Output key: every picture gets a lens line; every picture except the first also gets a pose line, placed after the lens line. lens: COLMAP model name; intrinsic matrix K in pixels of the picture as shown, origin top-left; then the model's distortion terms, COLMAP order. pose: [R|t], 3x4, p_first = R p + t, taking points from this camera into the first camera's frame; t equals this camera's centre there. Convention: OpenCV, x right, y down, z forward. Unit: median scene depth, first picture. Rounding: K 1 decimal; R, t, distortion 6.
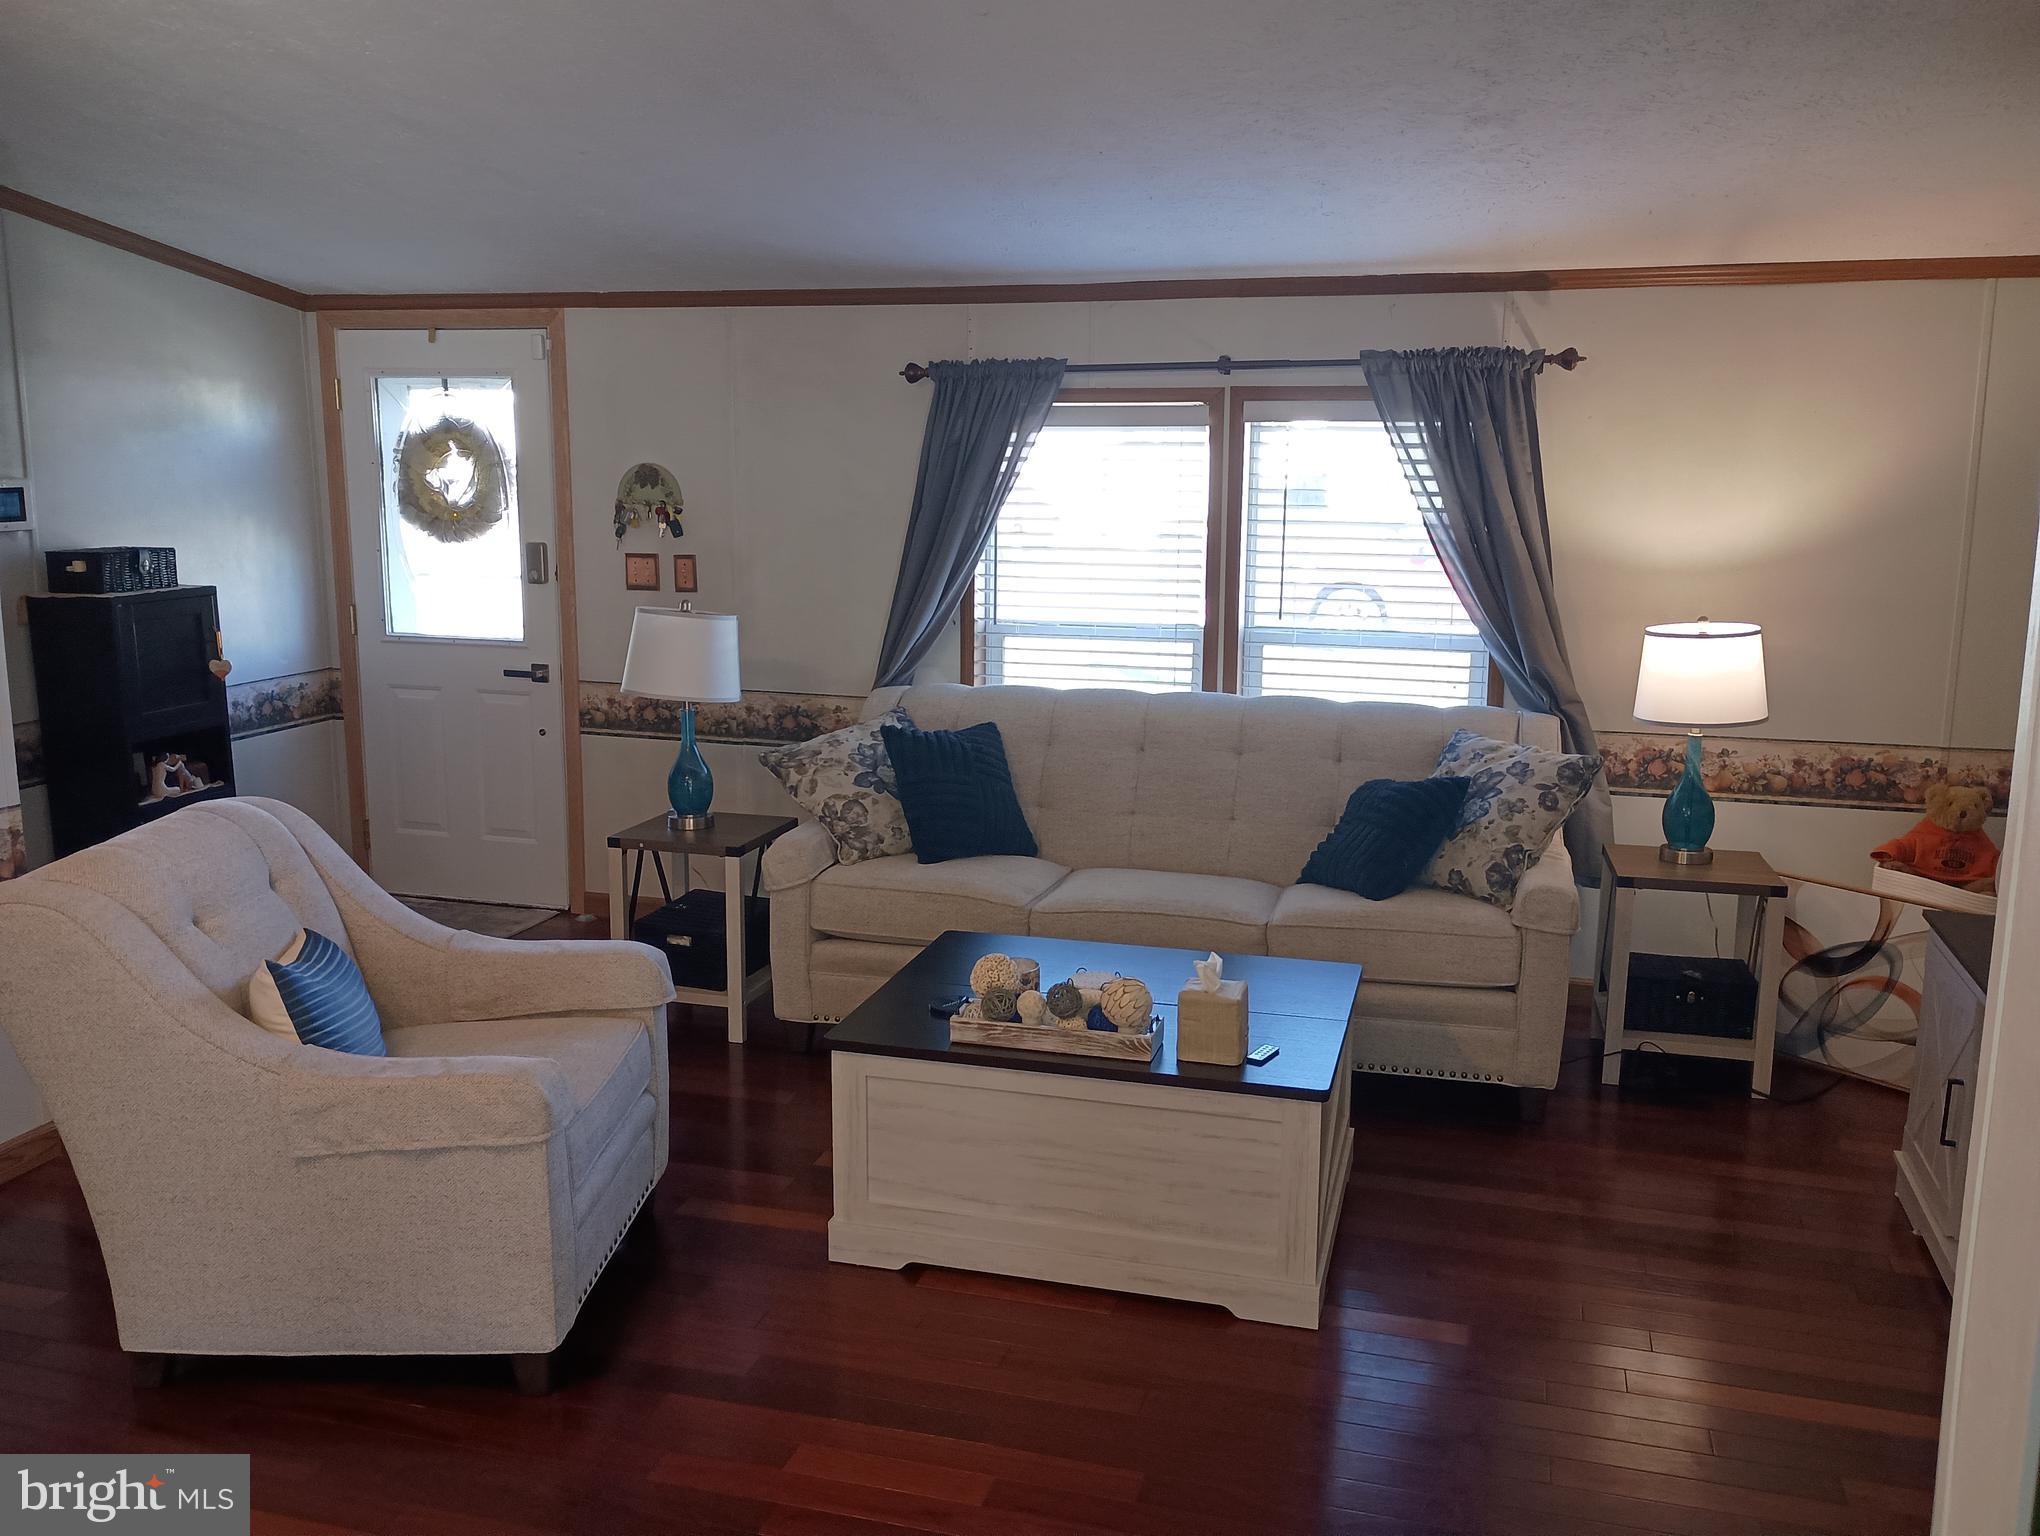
lens RADIAL K [[1721.3, 0, 1016.3], [0, 1721.3, 764.0], [0, 0, 1]] dist [0.050455, -0.021239]
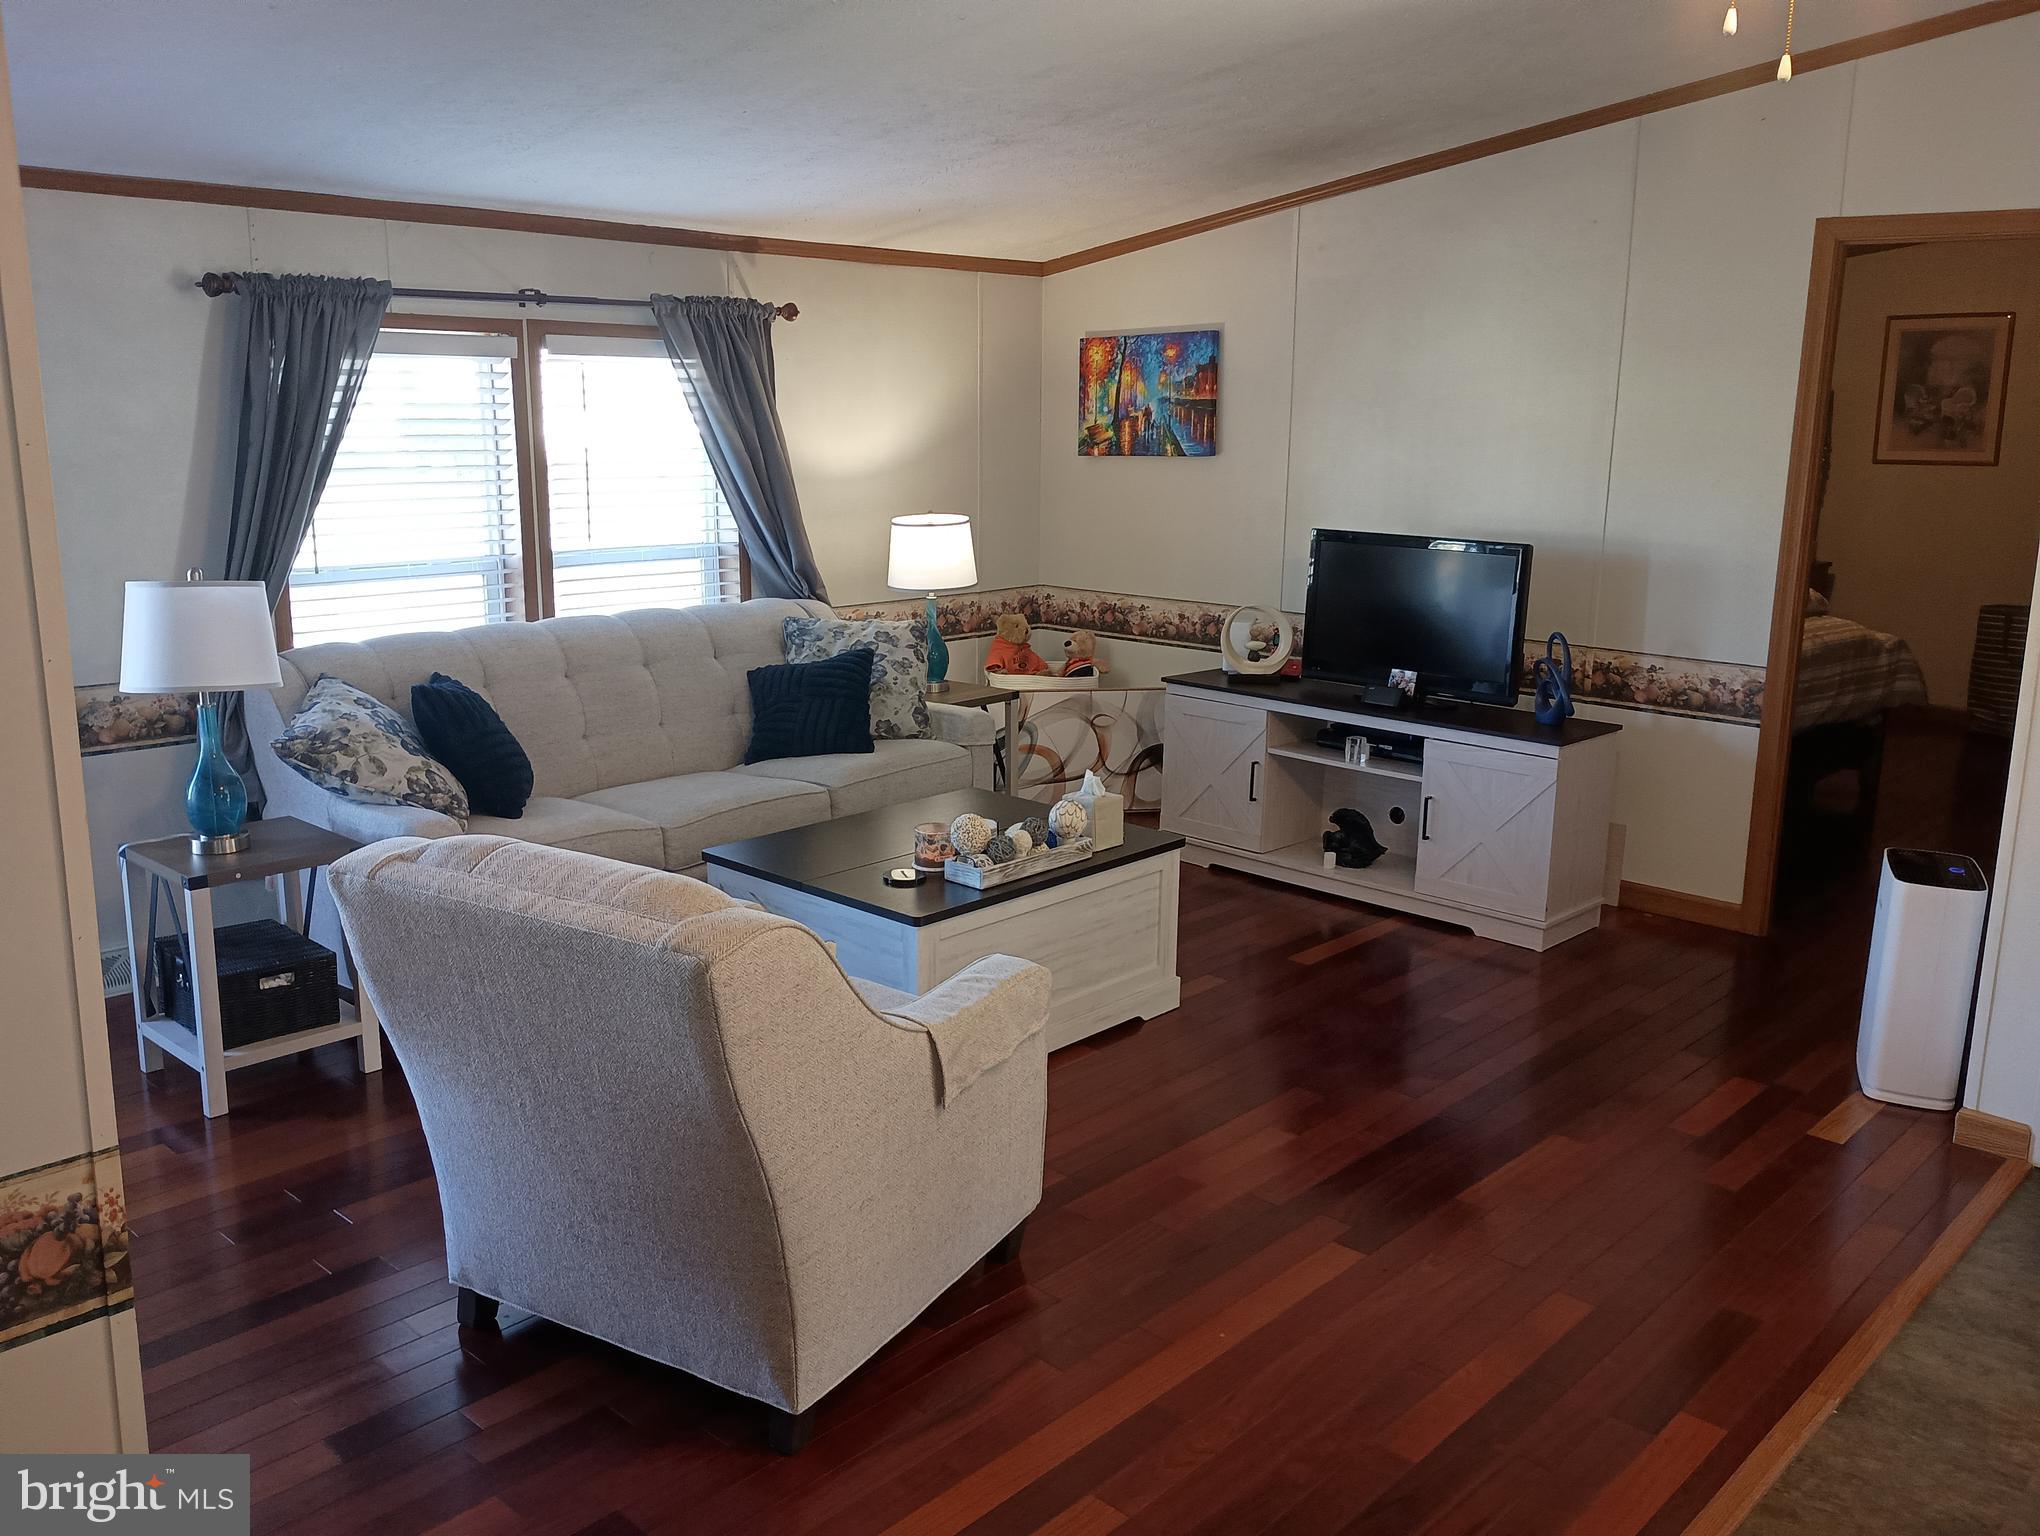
lens RADIAL K [[1721.3, 0, 1023.2], [0, 1721.3, 767.1], [0, 0, 1]] dist [0.050455, -0.021239]
pose [[0.425689, -0.188804, 0.884953, -0.735594], [0.162060, 0.978085, 0.130718, -0.047251], [-0.890239, 0.087770, 0.446958, 0.313102]]
